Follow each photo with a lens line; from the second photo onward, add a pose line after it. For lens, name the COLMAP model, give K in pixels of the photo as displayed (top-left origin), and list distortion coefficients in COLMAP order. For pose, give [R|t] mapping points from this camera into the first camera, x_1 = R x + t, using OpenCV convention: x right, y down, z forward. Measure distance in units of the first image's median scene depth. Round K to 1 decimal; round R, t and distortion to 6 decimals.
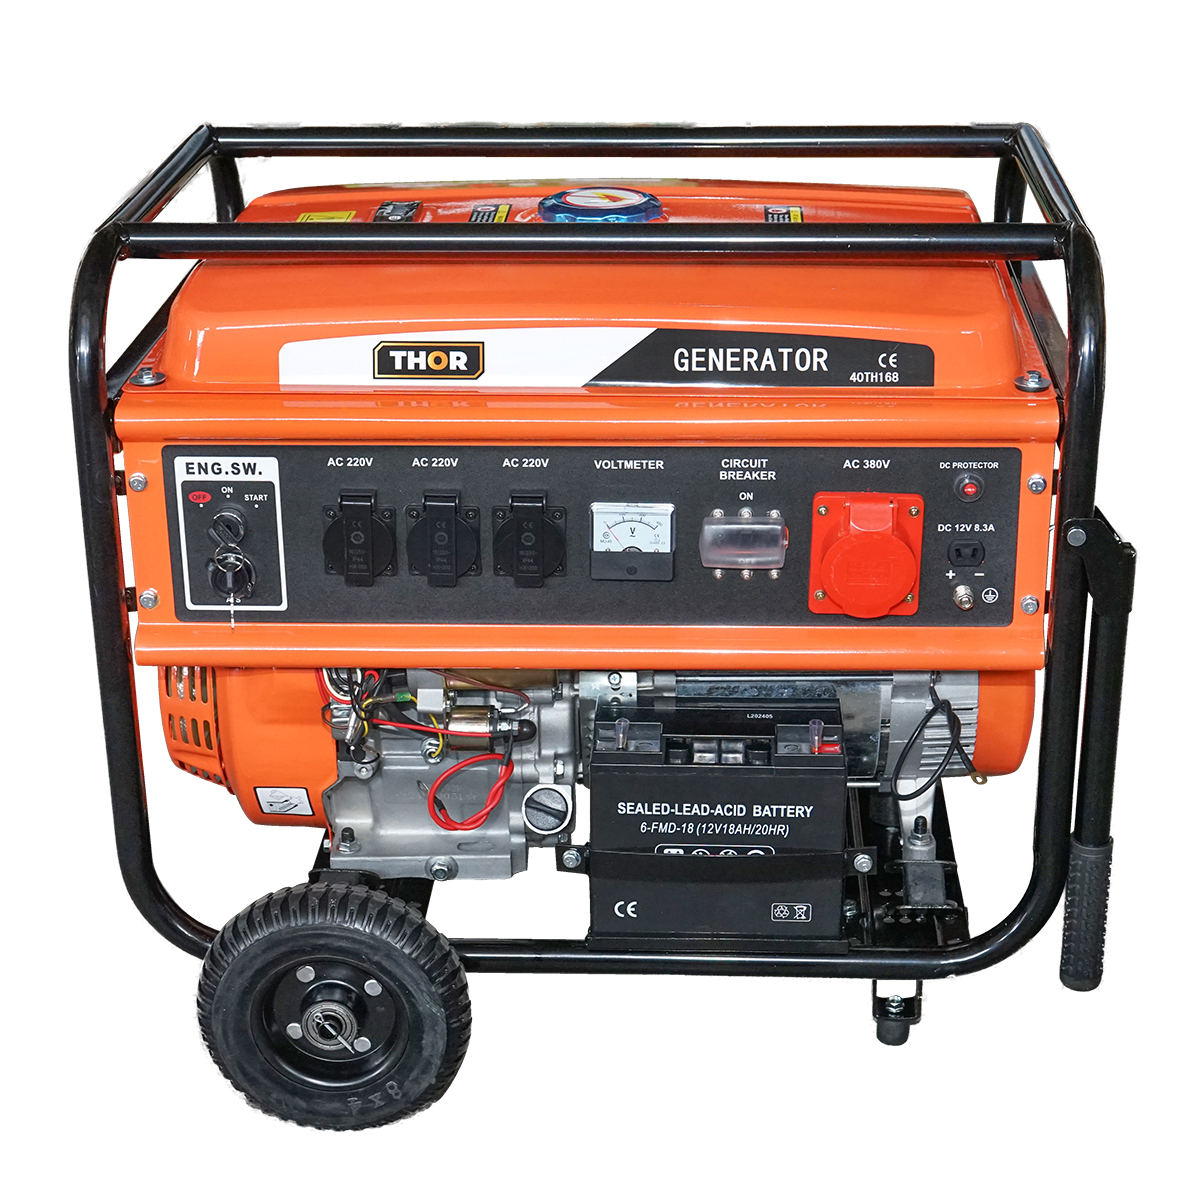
lens RADIAL K [[2380.0, 0, 627.6], [0, 2380.0, 599.8], [0, 0, 1]] dist [-0.014252, 0.101932]
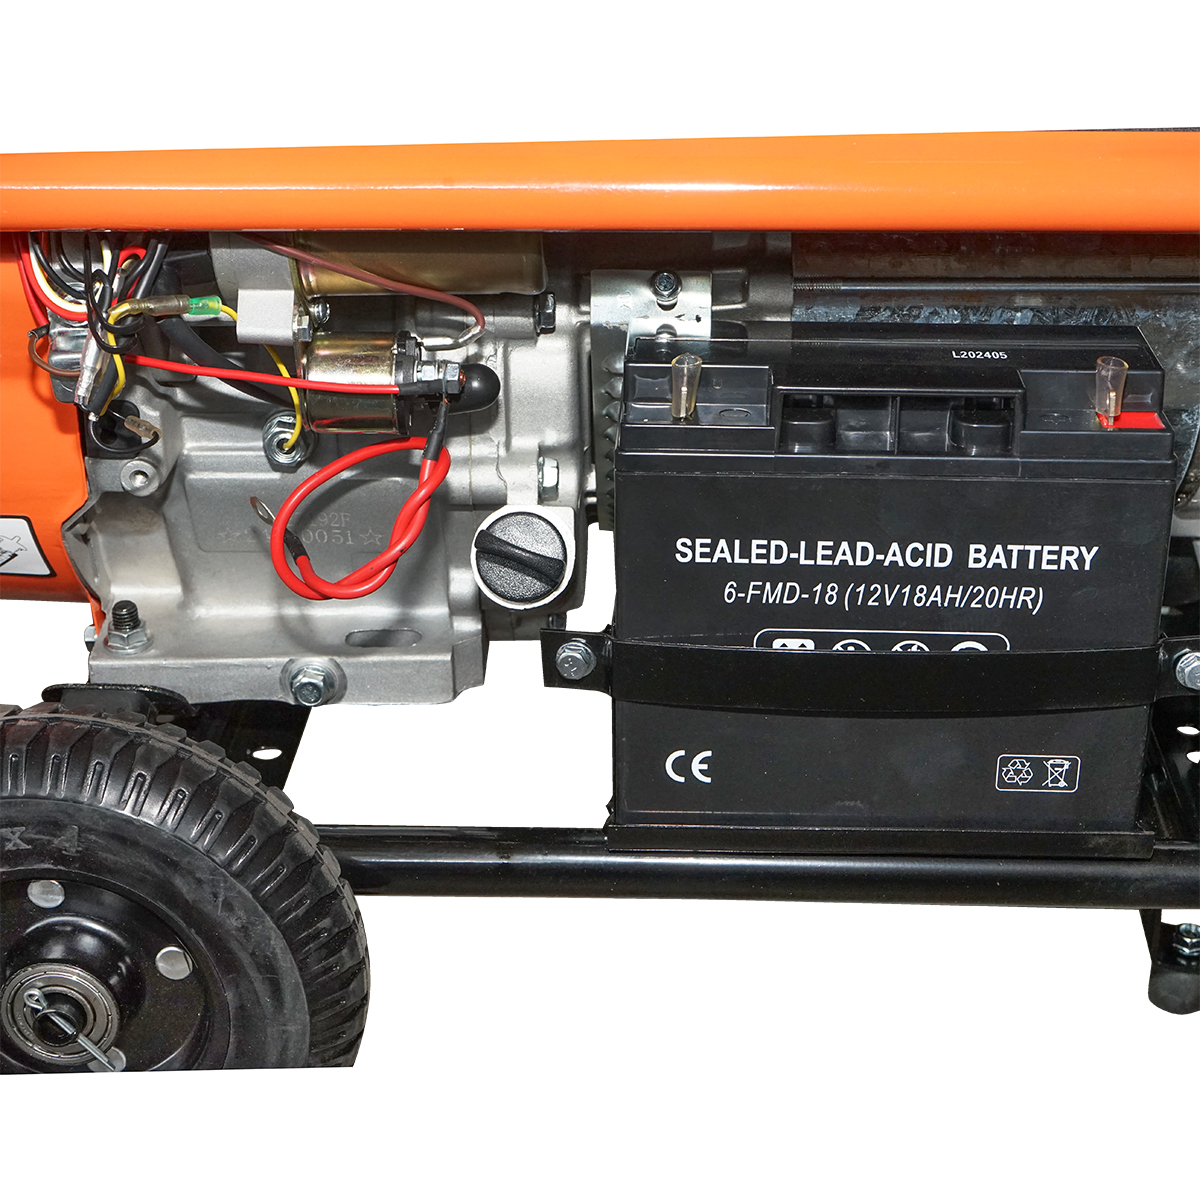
lens RADIAL K [[2395.5, 0, 625.1], [0, 2395.5, 599.8], [0, 0, 1]] dist [0.040179, 0.033287]
pose [[1.000000, 0.000106, 0.000049, -0.013709], [-0.000110, 0.997360, 0.072618, 0.062709], [-0.000041, -0.072618, 0.997360, 0.530427]]
